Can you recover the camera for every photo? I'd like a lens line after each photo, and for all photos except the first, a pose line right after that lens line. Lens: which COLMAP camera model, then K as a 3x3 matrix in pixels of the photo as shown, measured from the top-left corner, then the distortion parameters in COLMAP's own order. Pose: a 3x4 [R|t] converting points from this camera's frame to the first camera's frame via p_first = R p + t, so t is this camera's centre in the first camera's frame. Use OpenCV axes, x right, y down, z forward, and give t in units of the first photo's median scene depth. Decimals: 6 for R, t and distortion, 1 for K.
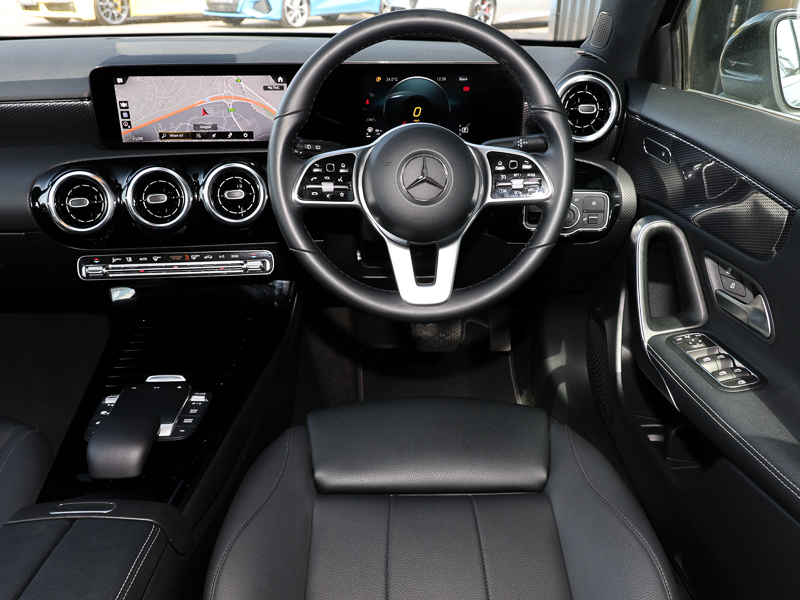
lens RADIAL K [[780.8, 0, 386.7], [0, 780.8, 326.2], [0, 0, 1]] dist [0.007445, 0.000000]
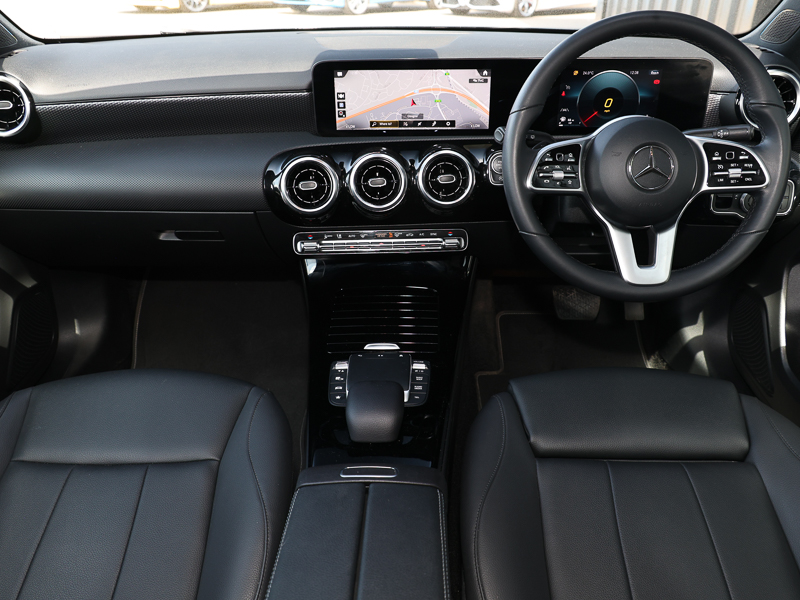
lens RADIAL K [[705.5, 0, 381.1], [0, 705.5, 281.8], [0, 0, 1]] dist [0.004704, 0.001796]
pose [[0.999094, 0.014304, -0.040094, -0.237591], [-0.014302, 0.999898, 0.000323, -0.023313], [0.040094, 0.000250, 0.999196, 0.012112]]
